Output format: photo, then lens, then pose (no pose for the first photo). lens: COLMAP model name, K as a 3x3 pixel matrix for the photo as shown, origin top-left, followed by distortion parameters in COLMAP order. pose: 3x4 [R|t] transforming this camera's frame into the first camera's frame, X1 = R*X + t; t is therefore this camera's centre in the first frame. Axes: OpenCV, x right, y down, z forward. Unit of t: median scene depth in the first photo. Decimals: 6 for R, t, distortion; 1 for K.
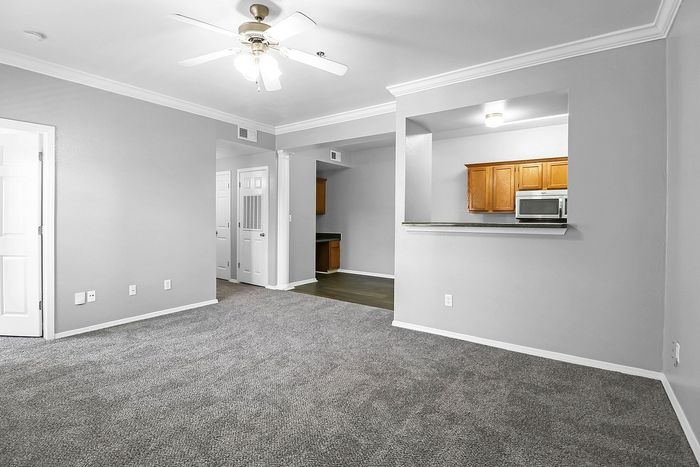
lens RADIAL K [[341.0, 0, 350.7], [0, 341.0, 218.8], [0, 0, 1]] dist [0.000258, 0.000120]
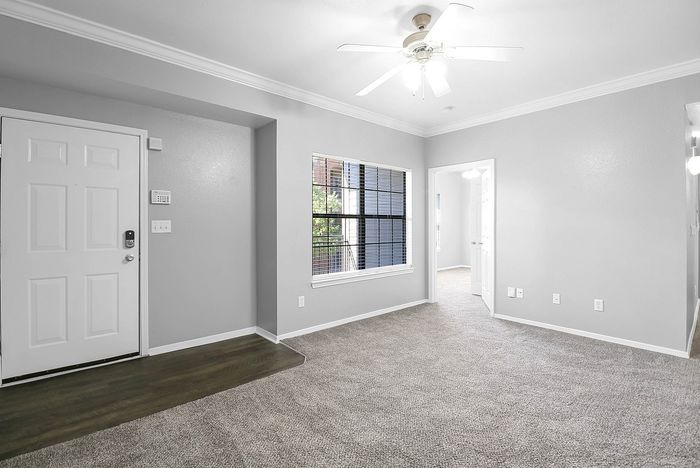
lens RADIAL K [[326.5, 0, 341.1], [0, 326.5, 229.0], [0, 0, 1]] dist [-0.001121, -0.000213]
pose [[-0.250409, 0.009591, -0.968093, 0.528004], [-0.008522, 0.999890, 0.012110, -0.004201], [0.968103, 0.011282, -0.250300, 0.737290]]
